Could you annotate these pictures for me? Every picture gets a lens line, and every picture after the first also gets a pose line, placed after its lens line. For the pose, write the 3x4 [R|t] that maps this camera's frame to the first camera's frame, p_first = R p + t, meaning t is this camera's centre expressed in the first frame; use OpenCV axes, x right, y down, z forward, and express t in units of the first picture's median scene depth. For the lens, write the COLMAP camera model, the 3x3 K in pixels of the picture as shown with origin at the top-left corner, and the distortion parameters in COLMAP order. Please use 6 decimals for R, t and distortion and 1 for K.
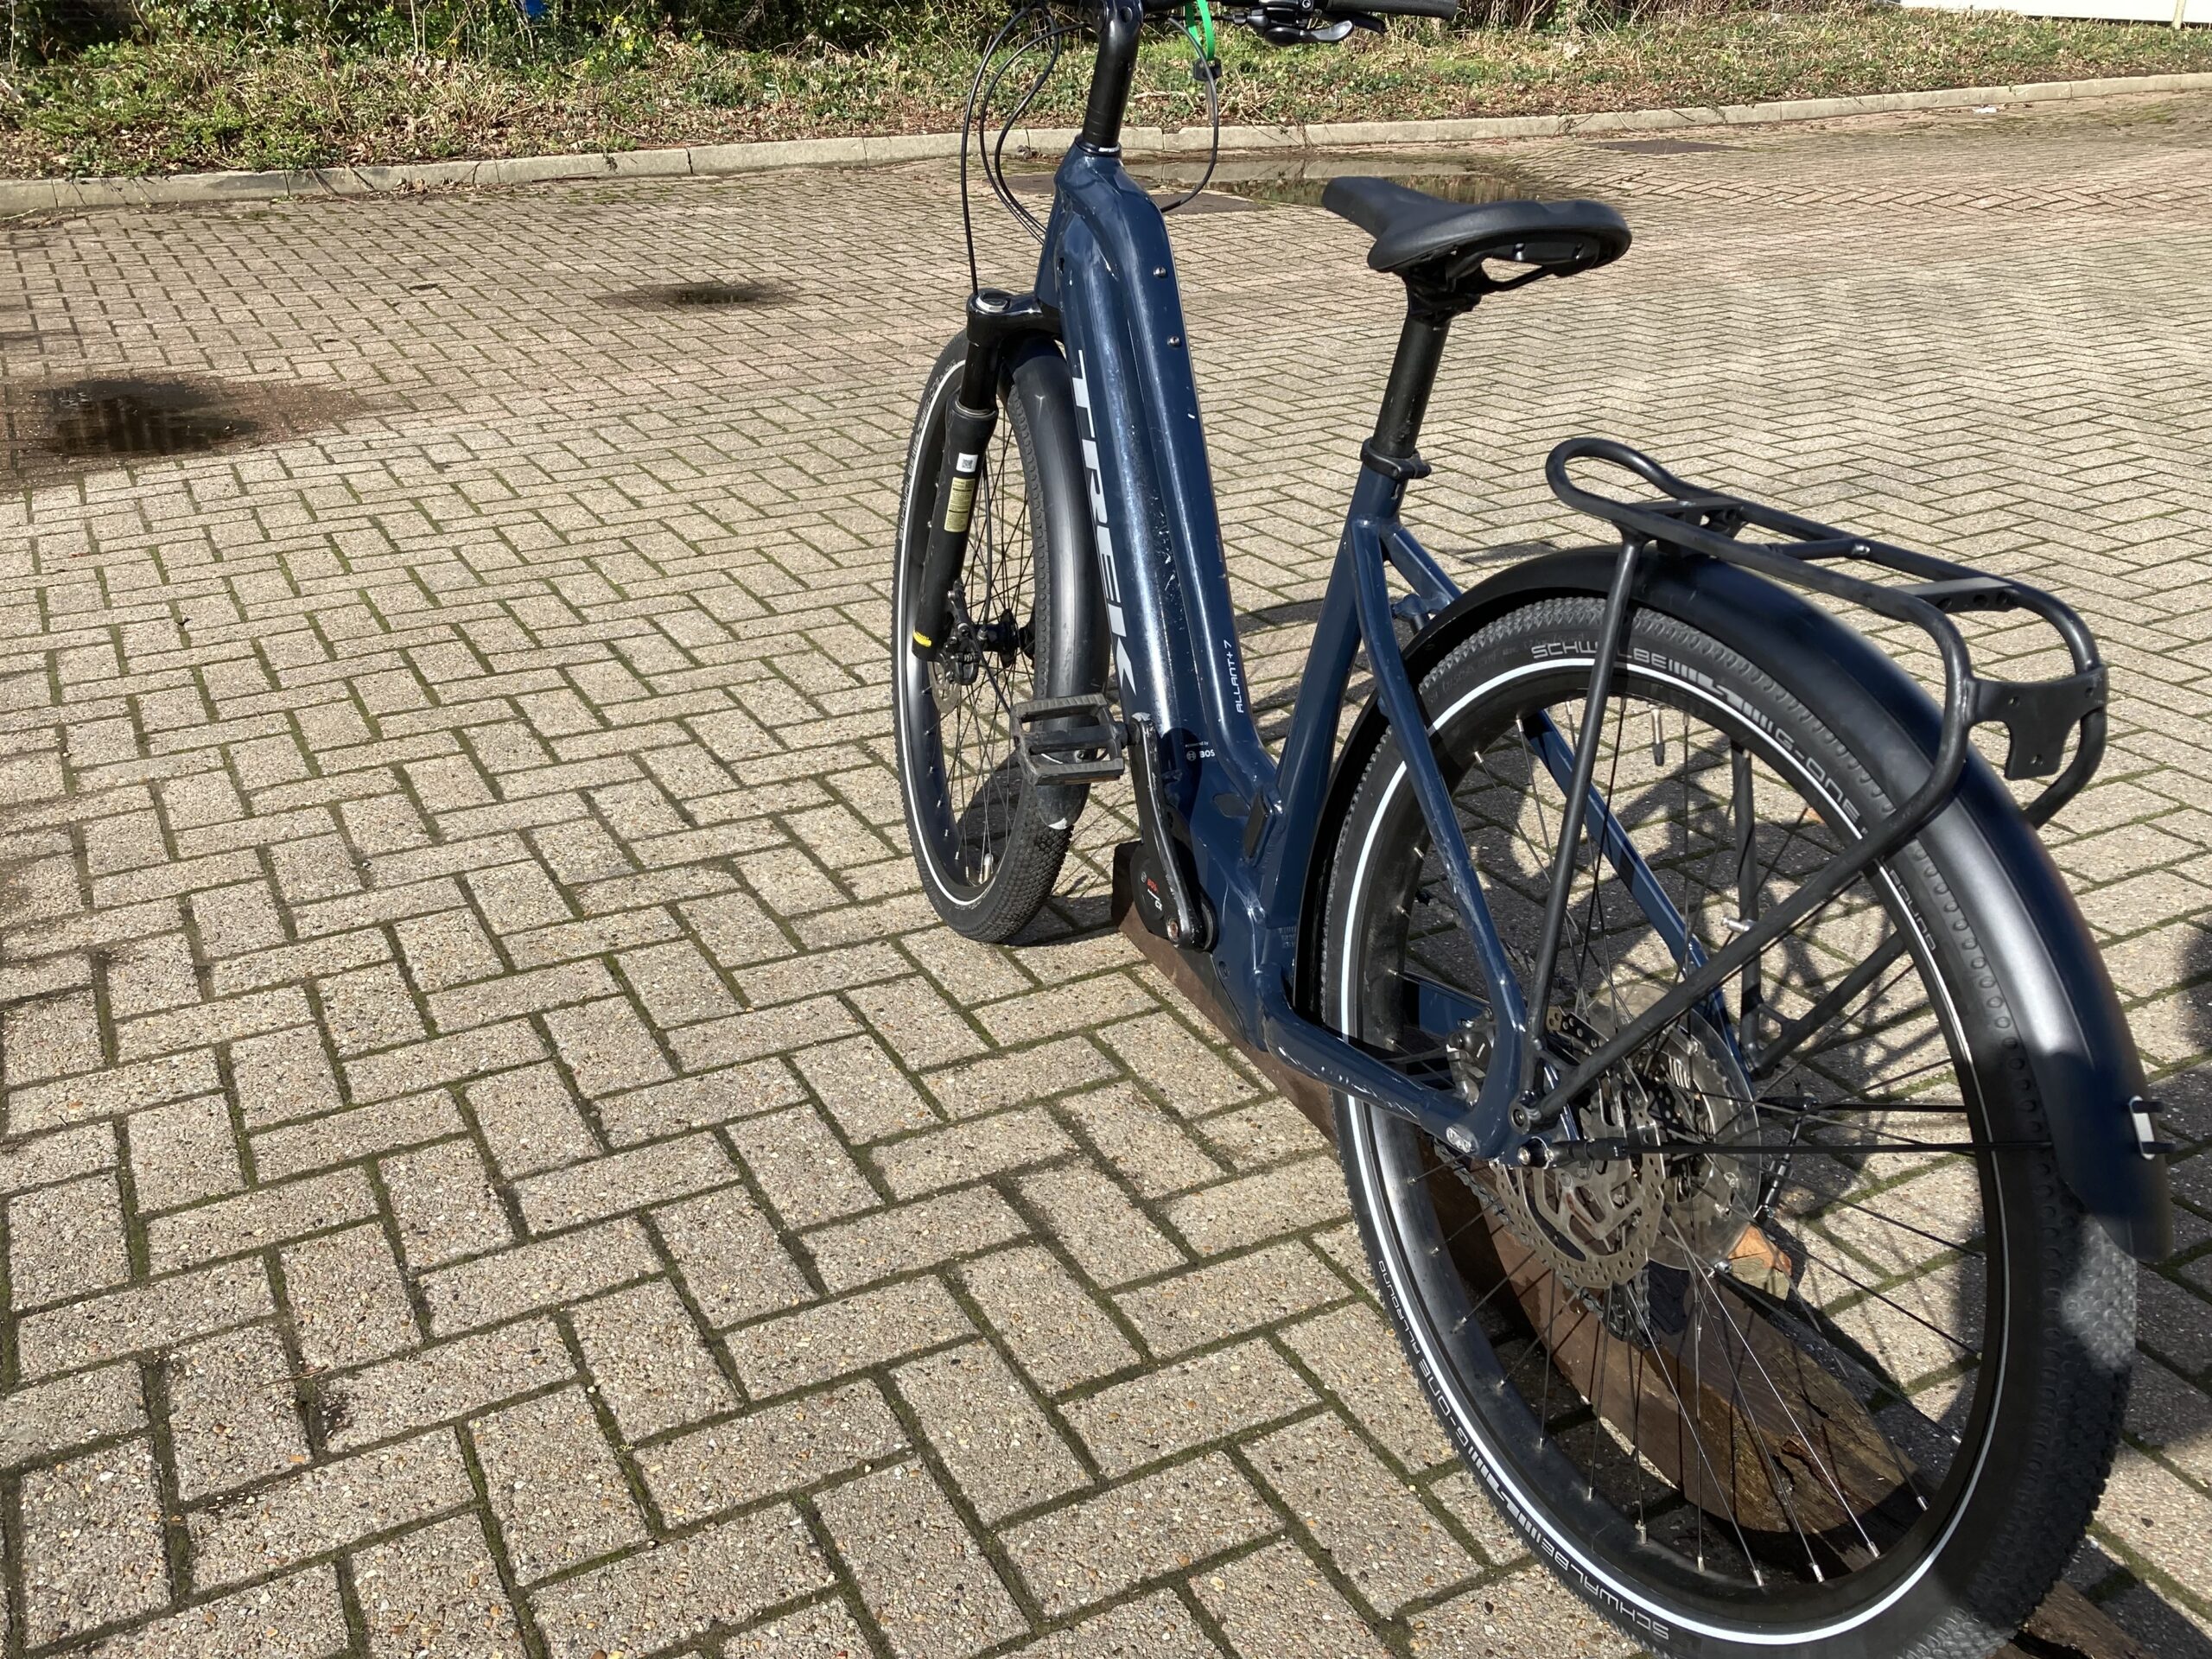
lens RADIAL K [[1968.8, 0, 1107.7], [0, 1968.8, 822.9], [0, 0, 1]] dist [0.023511, -0.014289]
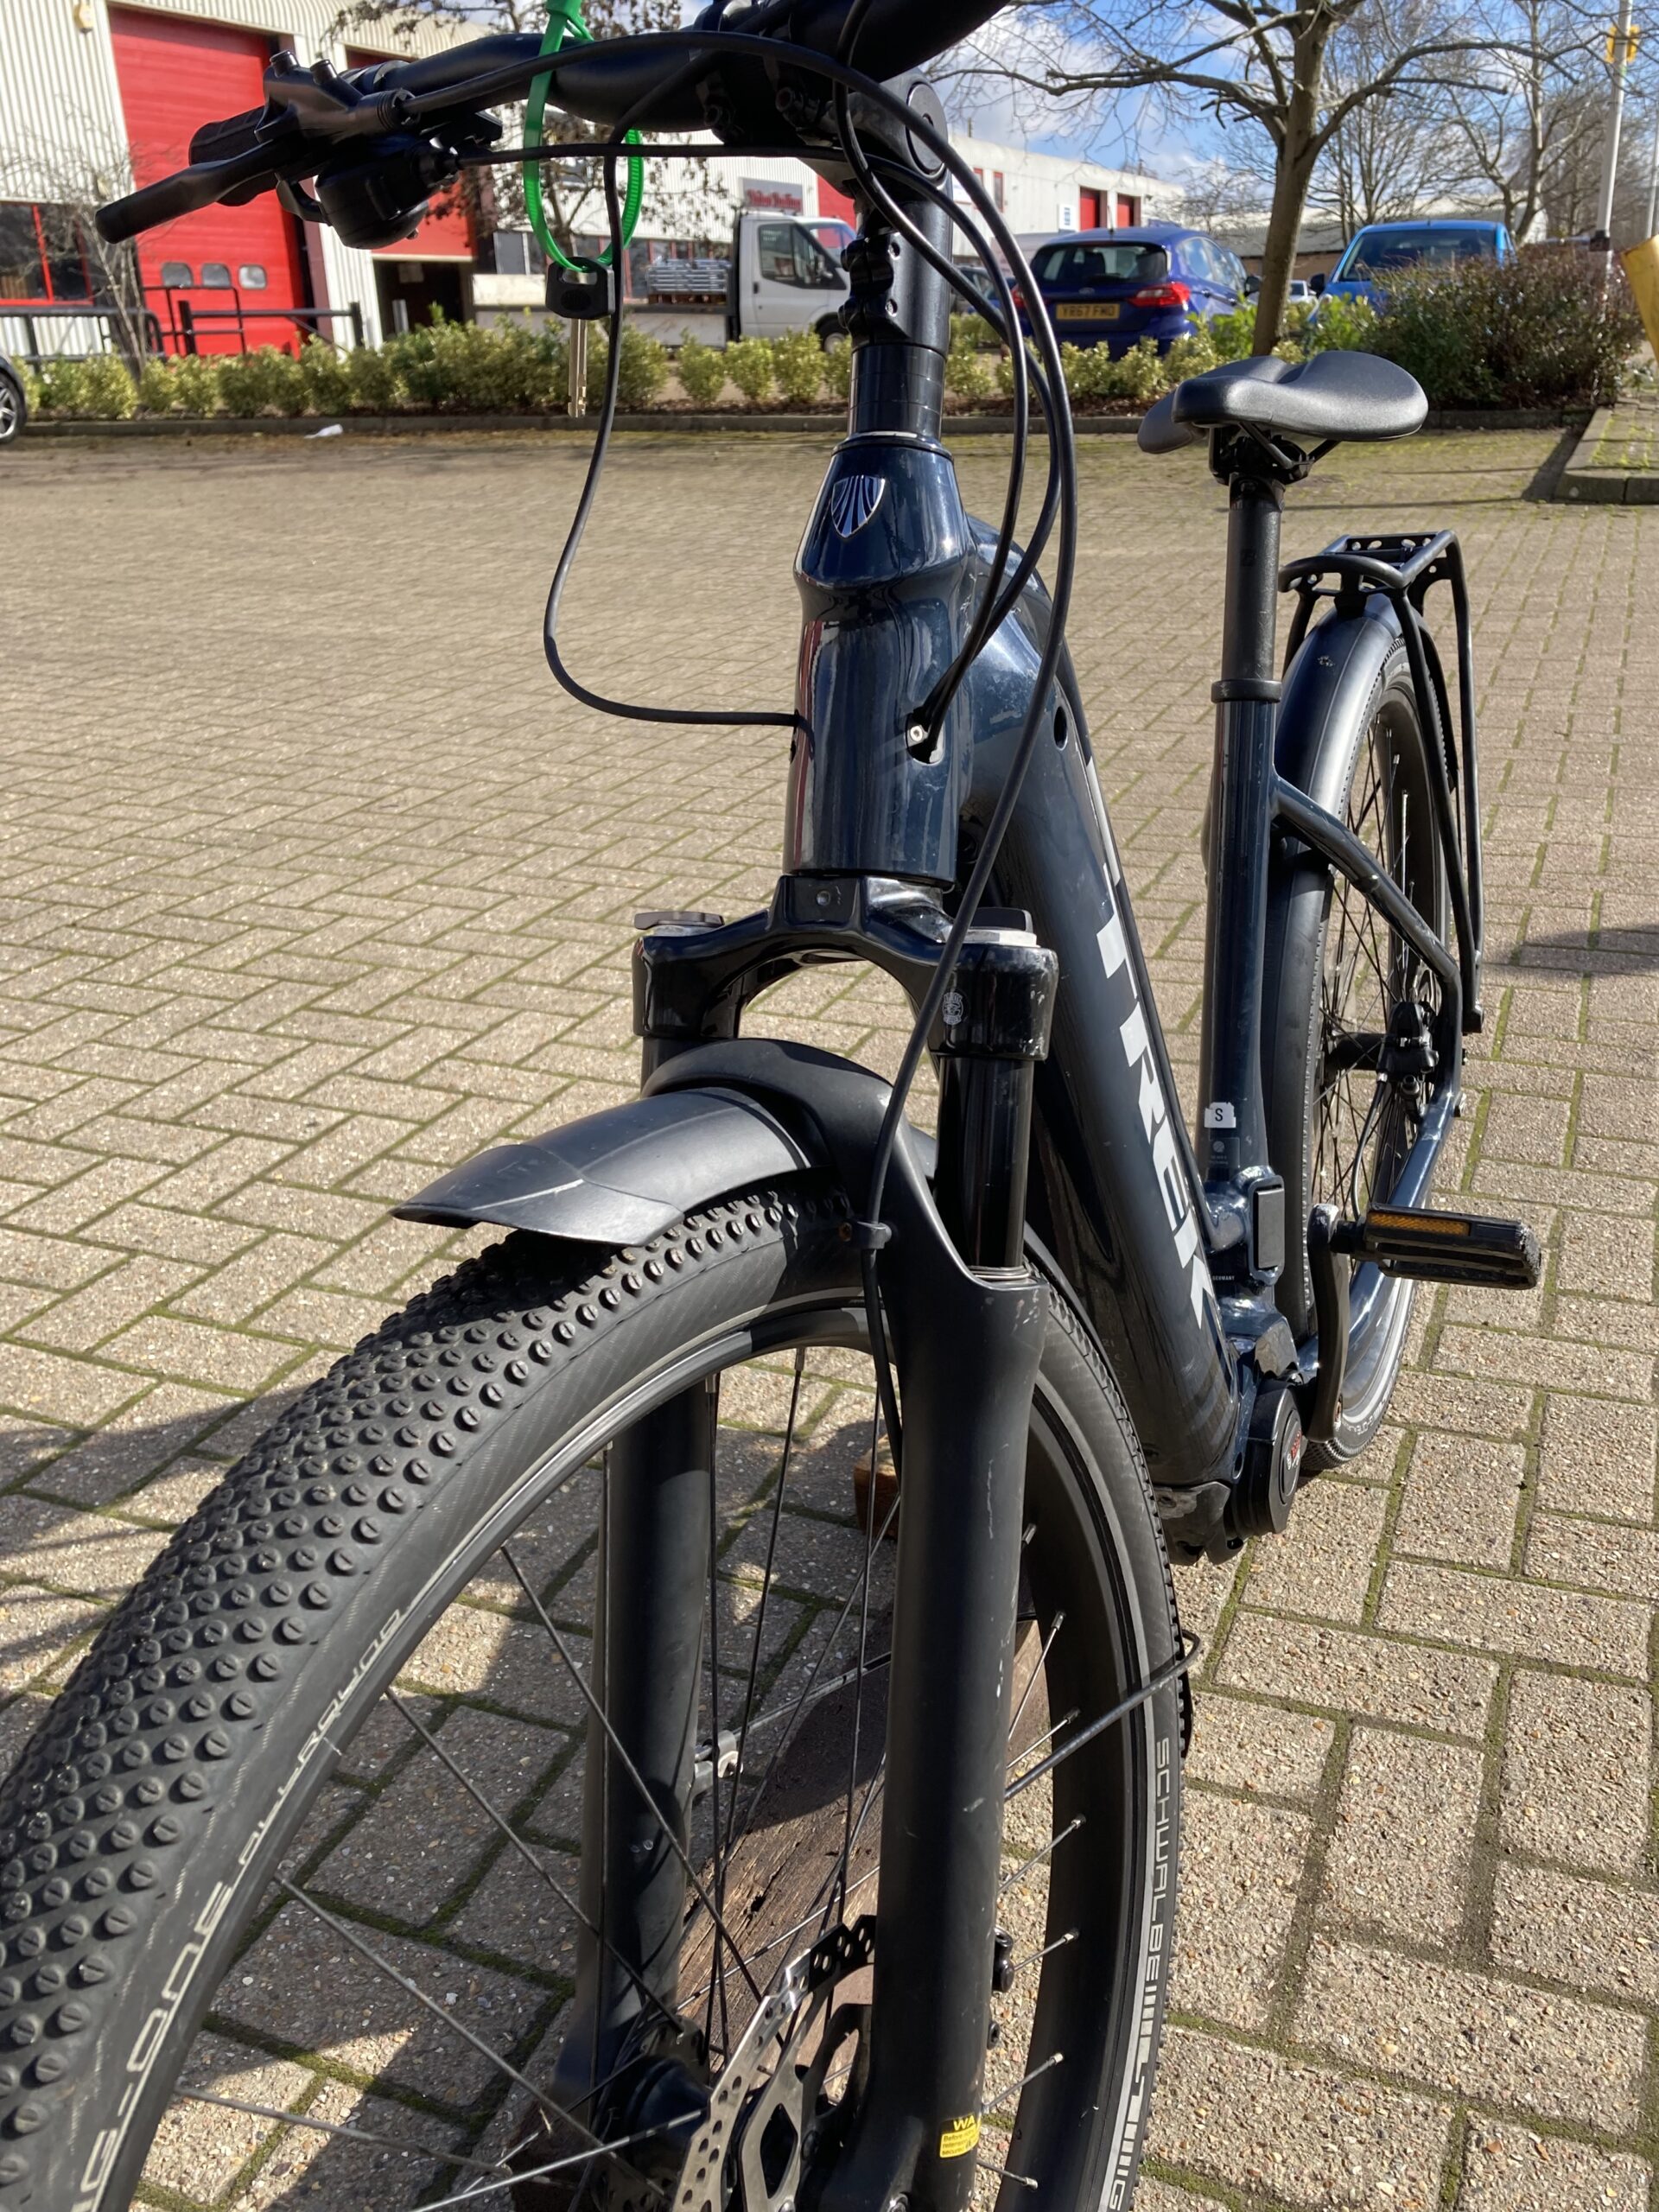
lens RADIAL K [[1968.8, 0, 822.7], [0, 1968.8, 1104.4], [0, 0, 1]] dist [0.023511, -0.014289]
pose [[-0.650054, -0.264718, 0.712288, -0.315154], [0.334475, 0.741994, 0.581009, -0.491998], [-0.682317, 0.615930, -0.393795, 1.268914]]
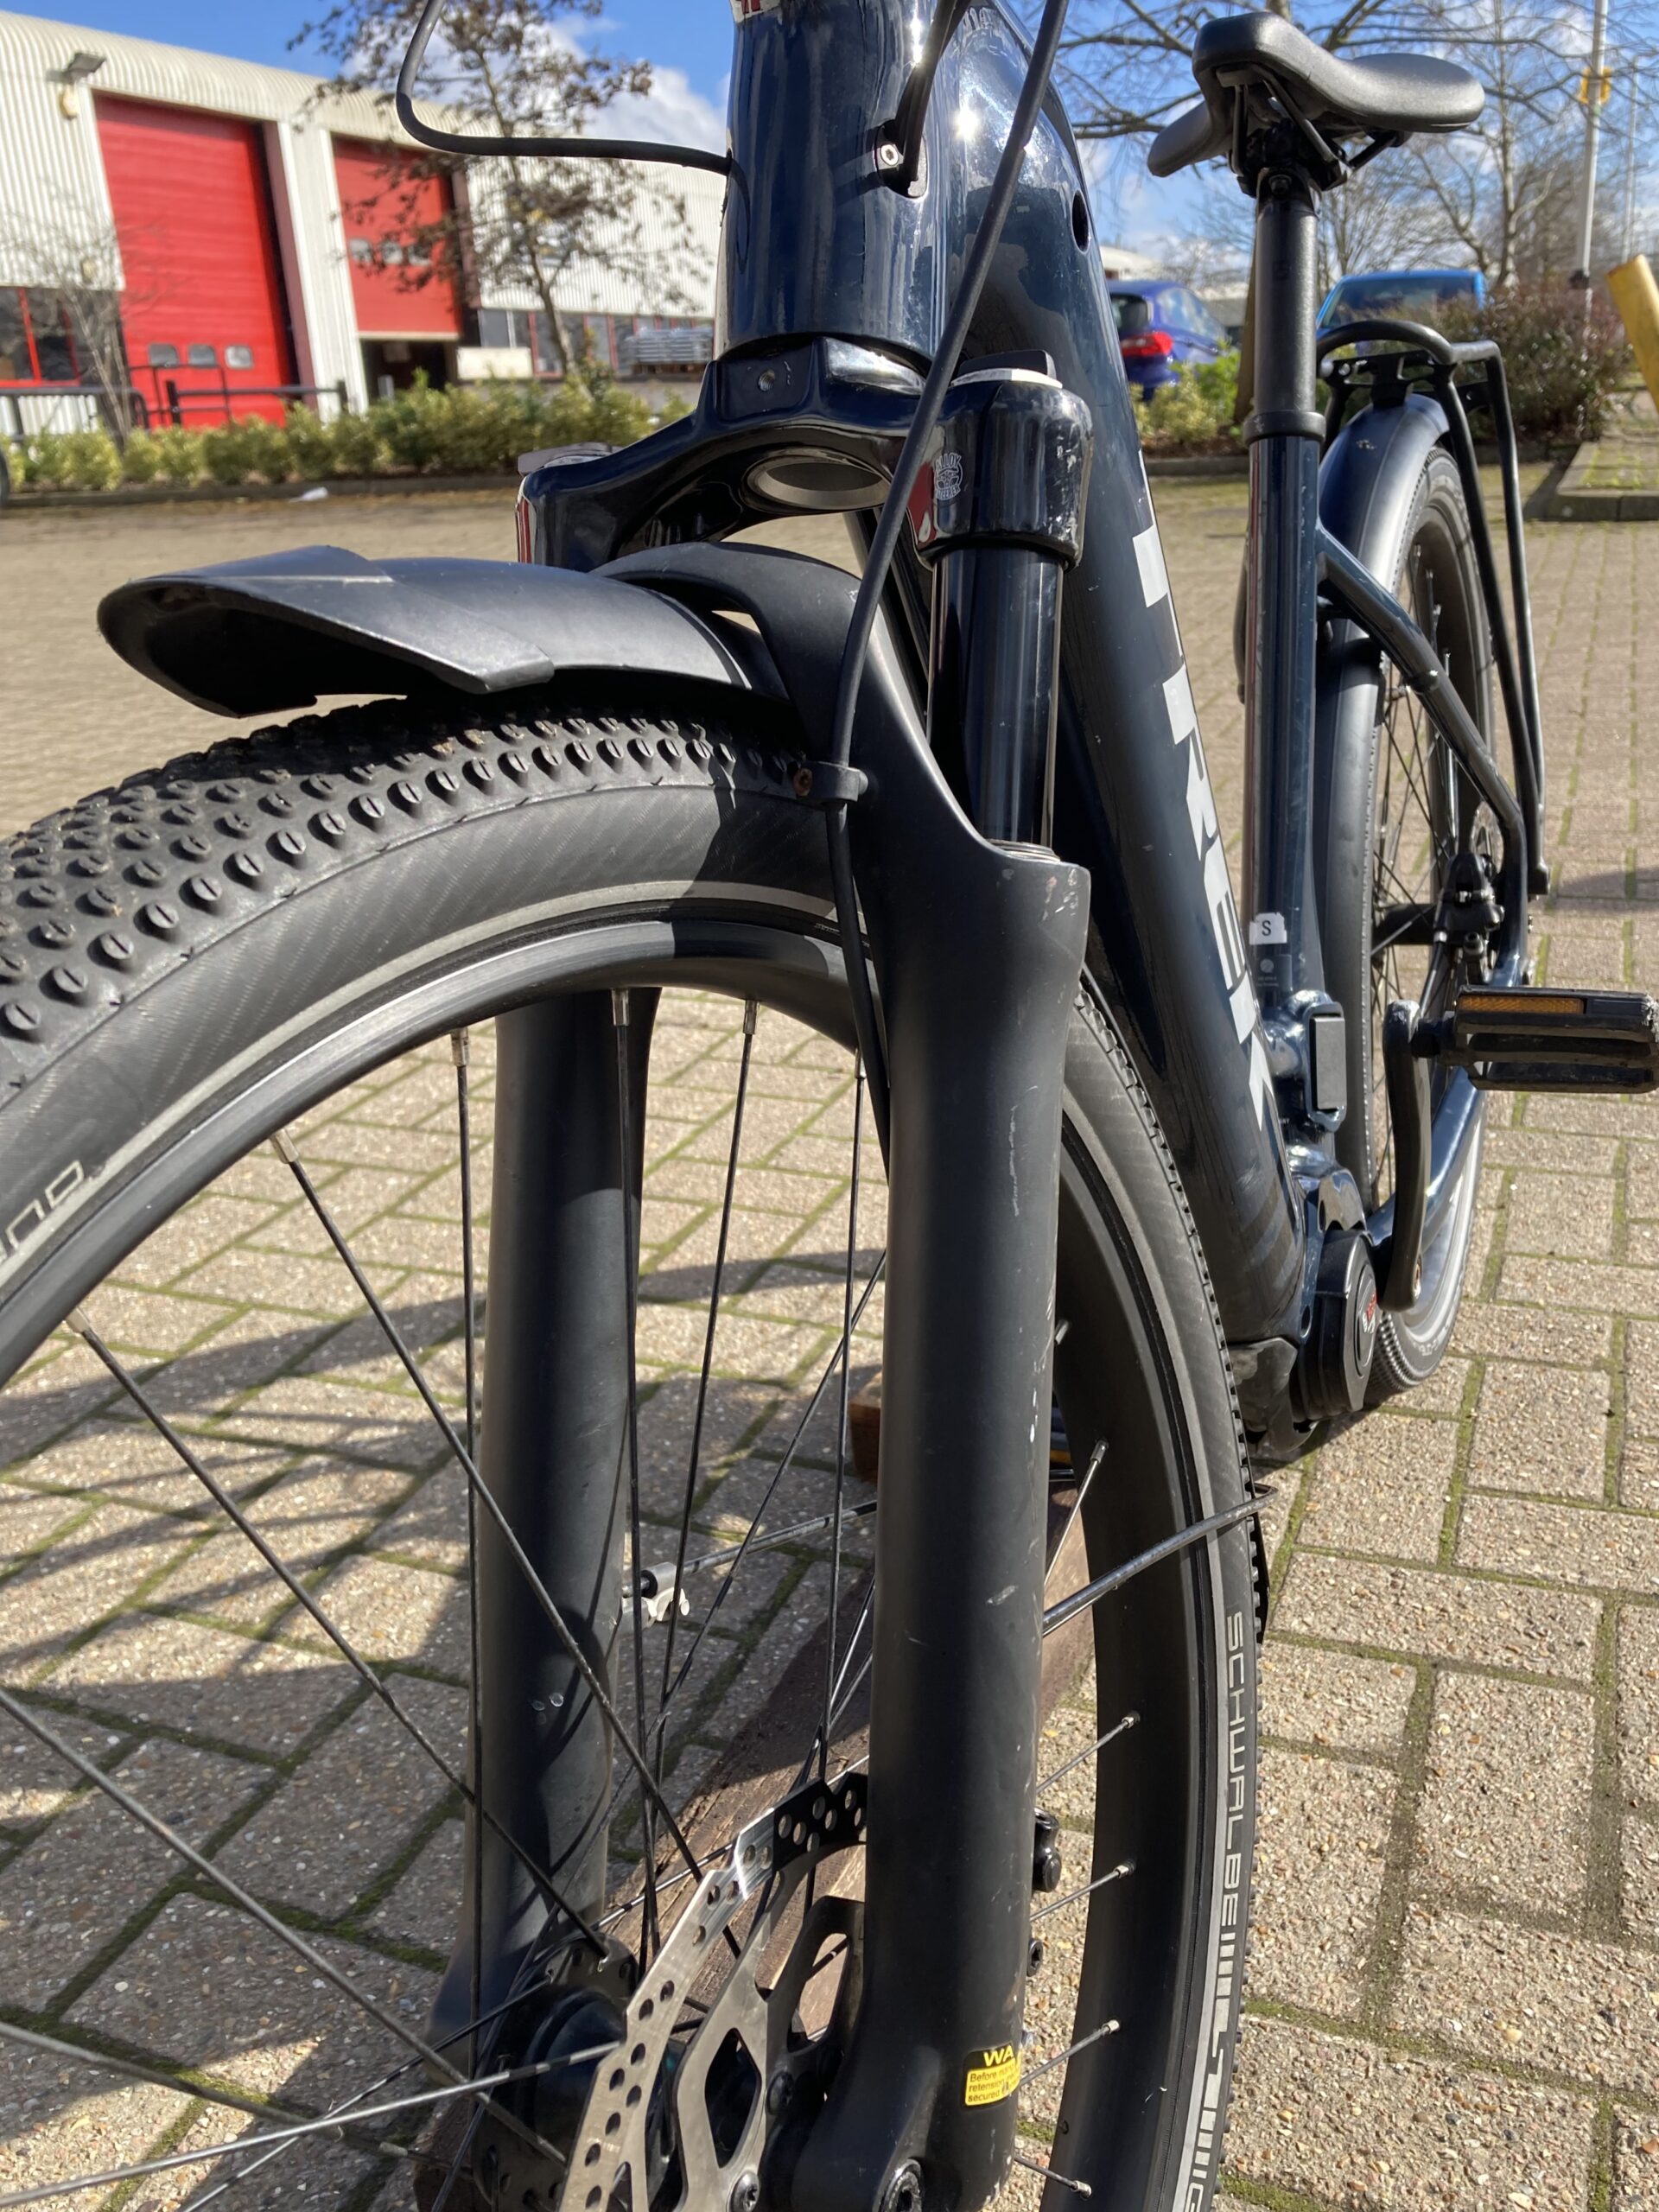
lens RADIAL K [[1968.8, 0, 829.4], [0, 1968.8, 1103.9], [0, 0, 1]] dist [0.023511, -0.014289]
pose [[-0.657390, -0.223639, 0.719600, -0.262591], [0.347597, 0.757284, 0.552898, -0.371091], [-0.668591, 0.613601, -0.420095, 1.269562]]
